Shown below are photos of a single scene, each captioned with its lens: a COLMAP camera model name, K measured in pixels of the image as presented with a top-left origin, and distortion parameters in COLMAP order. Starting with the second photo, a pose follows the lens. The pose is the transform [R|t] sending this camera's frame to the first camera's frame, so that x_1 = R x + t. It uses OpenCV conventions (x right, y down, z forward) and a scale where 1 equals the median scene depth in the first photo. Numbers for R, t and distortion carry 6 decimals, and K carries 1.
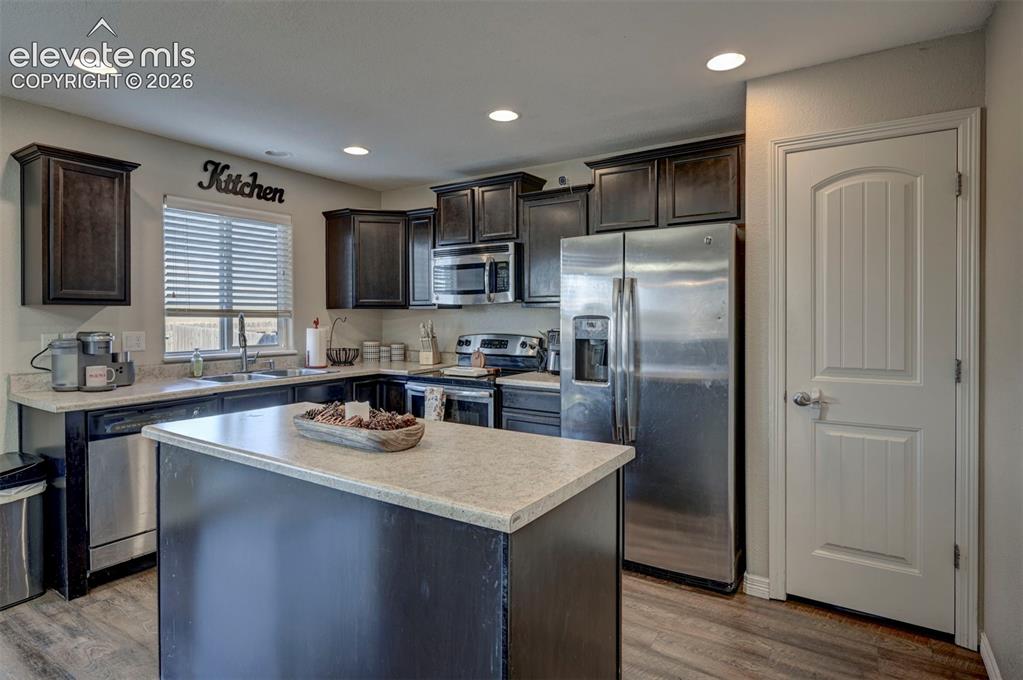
lens RADIAL K [[541.2, 0, 519.3], [0, 541.2, 320.8], [0, 0, 1]] dist [0.001591, -0.001091]
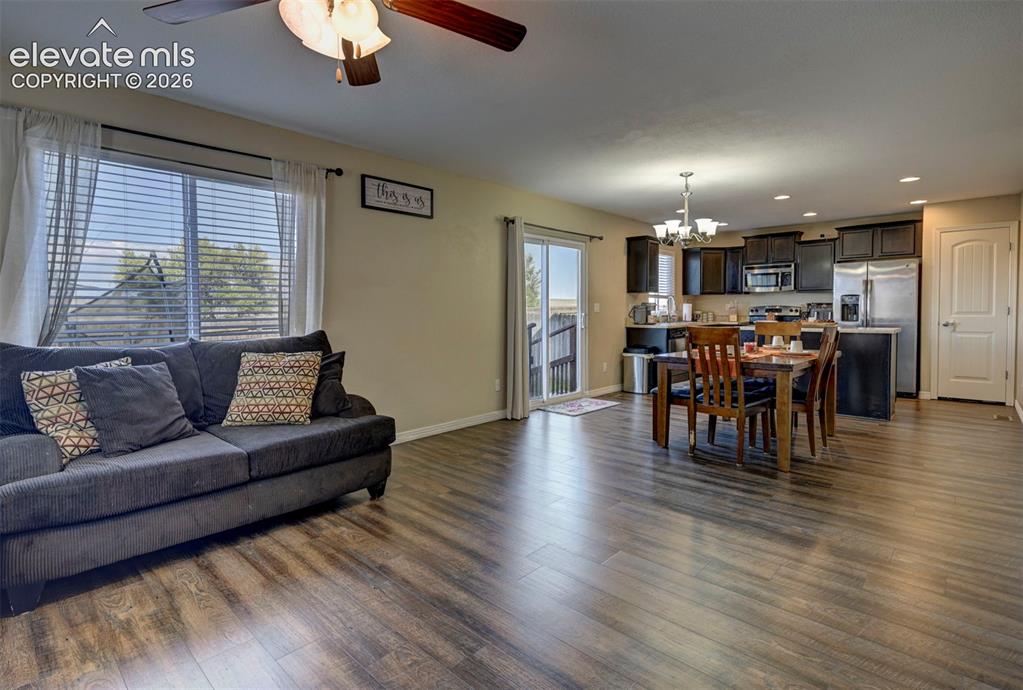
lens RADIAL K [[521.3, 0, 510.3], [0, 521.3, 327.6], [0, 0, 1]] dist [0.002615, -0.001899]
pose [[0.987852, -0.000256, -0.155397, -0.872063], [0.004436, 0.999638, 0.026547, 0.059528], [0.155334, -0.026914, 0.987495, -1.364239]]
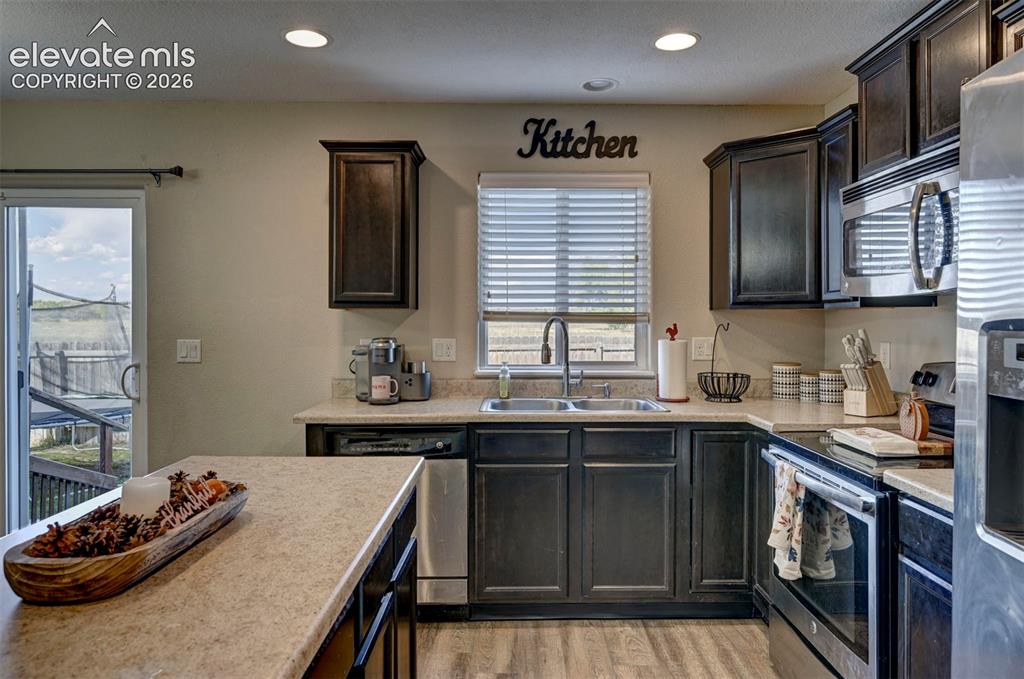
lens RADIAL K [[671.3, 0, 517.2], [0, 671.3, 332.5], [0, 0, 1]] dist [-0.021804, 0.001104]
pose [[0.558288, 0.014982, -0.829512, 0.216399], [-0.009727, 0.999886, 0.011513, -0.003016], [0.829590, 0.001641, 0.558371, 0.459177]]
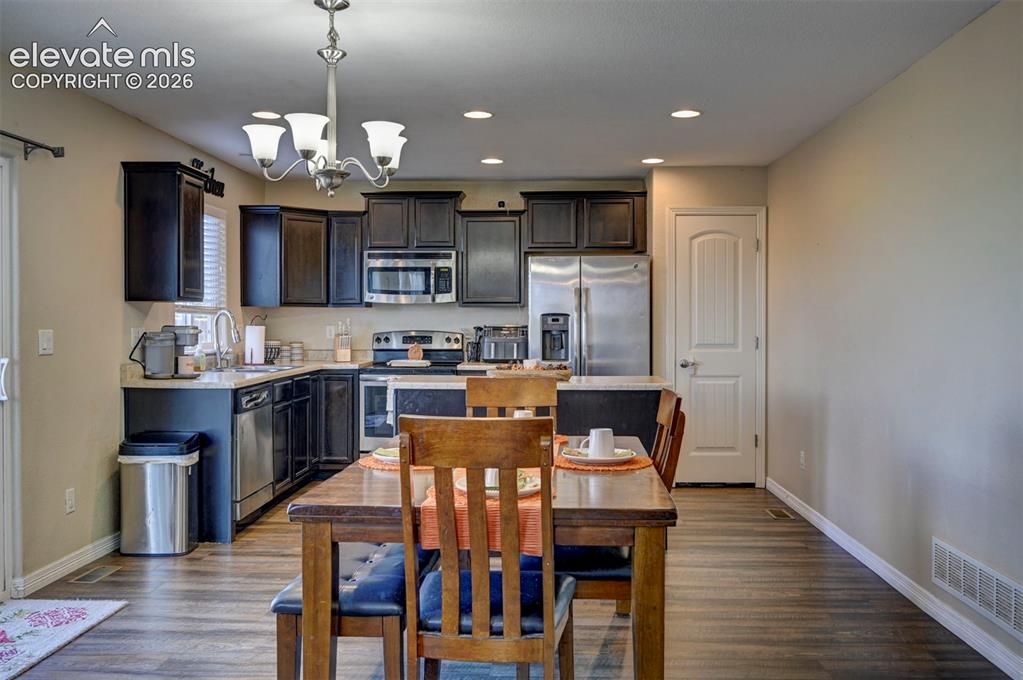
lens RADIAL K [[895.2, 0, 558.2], [0, 895.2, 331.6], [0, 0, 1]] dist [0.010438, -0.027717]
pose [[0.837781, -0.005935, 0.545975, -0.935422], [0.003950, 0.999981, 0.004810, 0.021851], [-0.545993, -0.001873, 0.837788, -0.786854]]
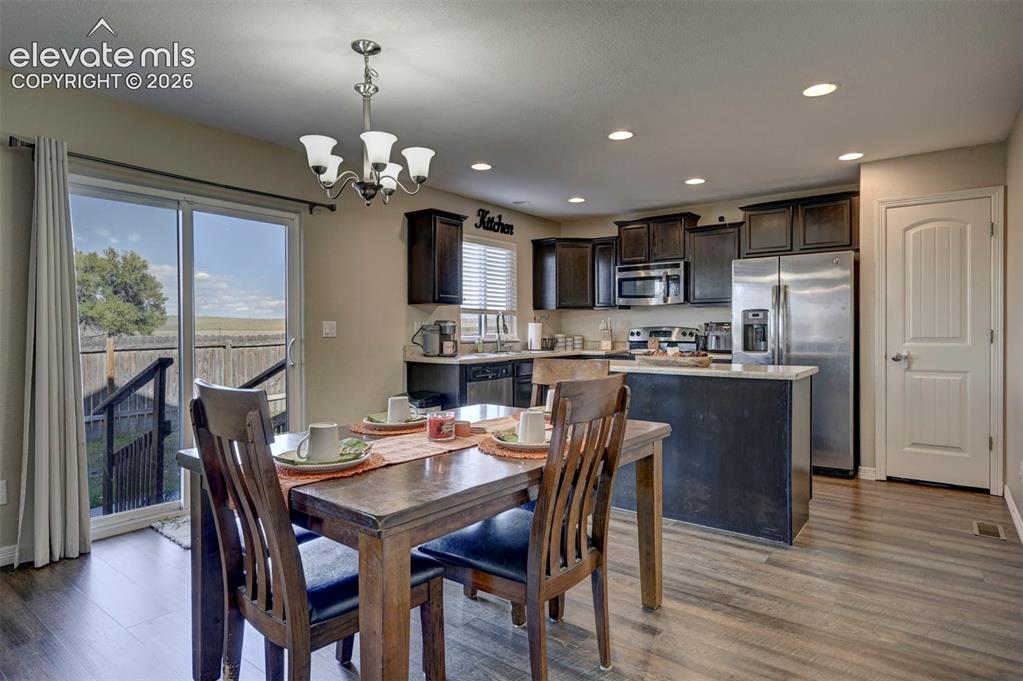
lens RADIAL K [[577.4, 0, 518.9], [0, 577.4, 336.5], [0, 0, 1]] dist [-0.006988, 0.002539]
pose [[0.997743, -0.002063, -0.067117, -0.365218], [0.002247, 0.999994, 0.002667, 0.052832], [0.067111, -0.002812, 0.997742, -0.595078]]
